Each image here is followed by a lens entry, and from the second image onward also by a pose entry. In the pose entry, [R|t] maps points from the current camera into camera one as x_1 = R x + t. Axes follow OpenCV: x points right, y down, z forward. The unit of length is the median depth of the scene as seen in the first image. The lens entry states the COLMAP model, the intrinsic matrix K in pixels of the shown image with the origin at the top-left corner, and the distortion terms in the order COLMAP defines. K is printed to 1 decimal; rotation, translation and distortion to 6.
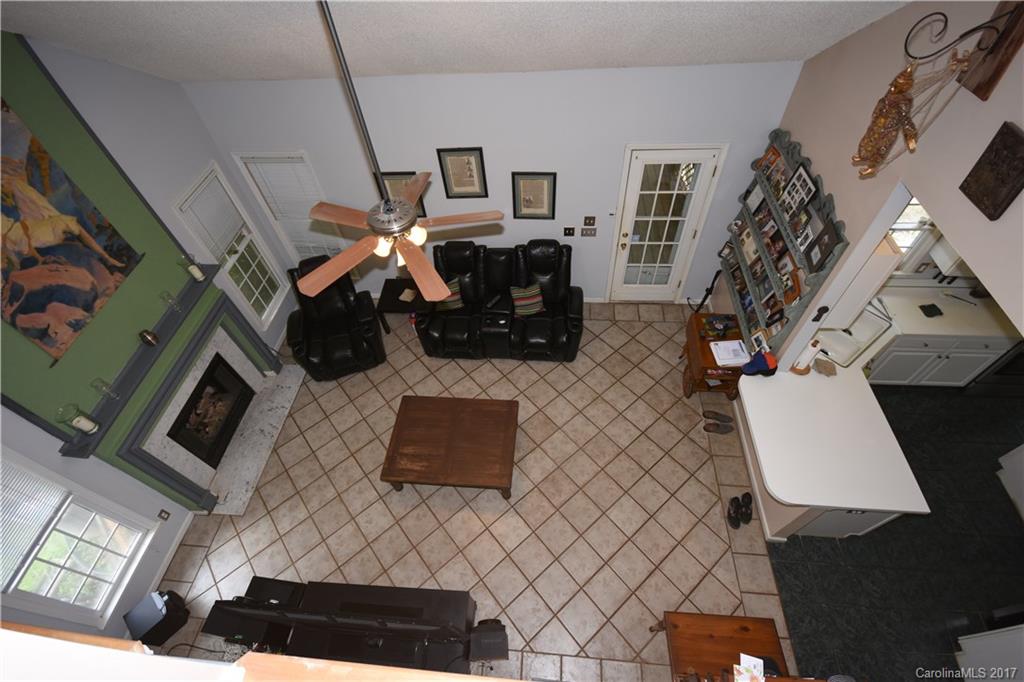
lens RADIAL K [[450.7, 0, 515.6], [0, 450.7, 342.1], [0, 0, 1]] dist [-0.001409, -0.001084]
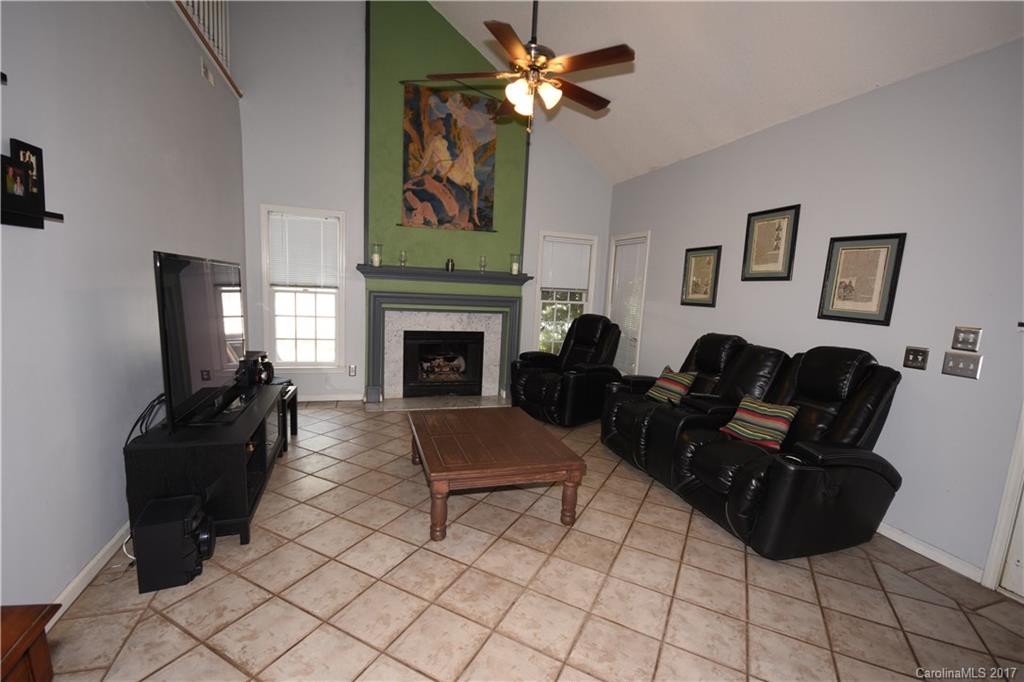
lens RADIAL K [[450.7, 0, 511.9], [0, 450.7, 342.1], [0, 0, 1]] dist [-0.001409, -0.001084]
pose [[0.385881, 0.190981, -0.902564, 0.602368], [-0.754554, 0.628230, -0.189669, 0.283296], [0.530795, 0.754223, 0.386528, 0.817406]]
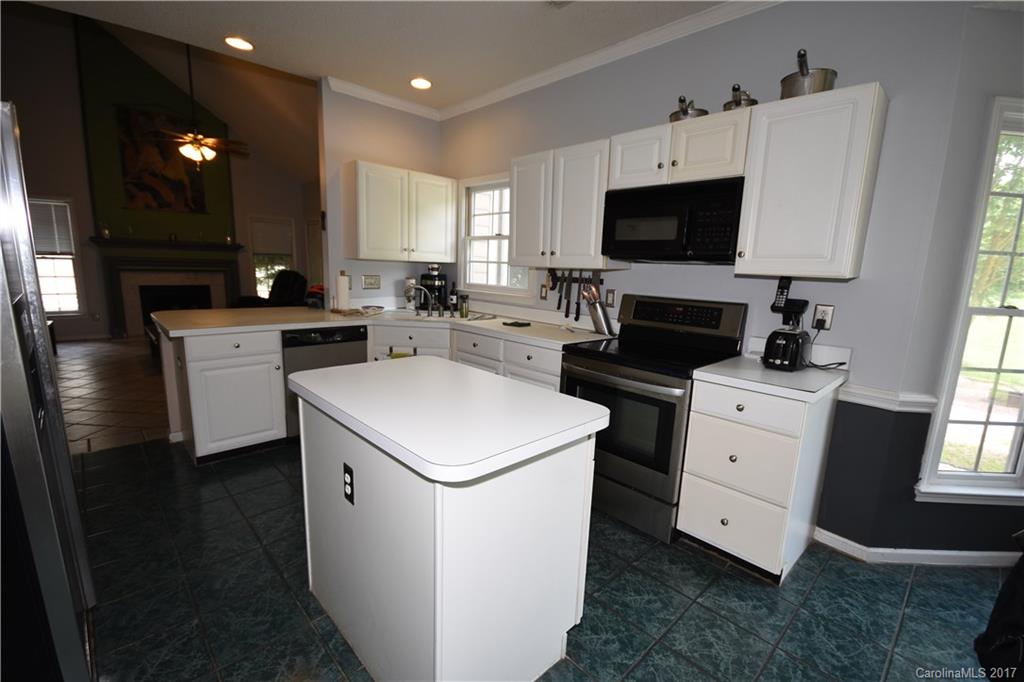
lens RADIAL K [[450.7, 0, 506.5], [0, 450.7, 348.6], [0, 0, 1]] dist [-0.001409, -0.001084]
pose [[0.740896, 0.199631, -0.641265, 1.758497], [-0.561053, 0.708807, -0.427565, 0.389503], [0.369178, 0.676565, 0.637156, 0.676606]]
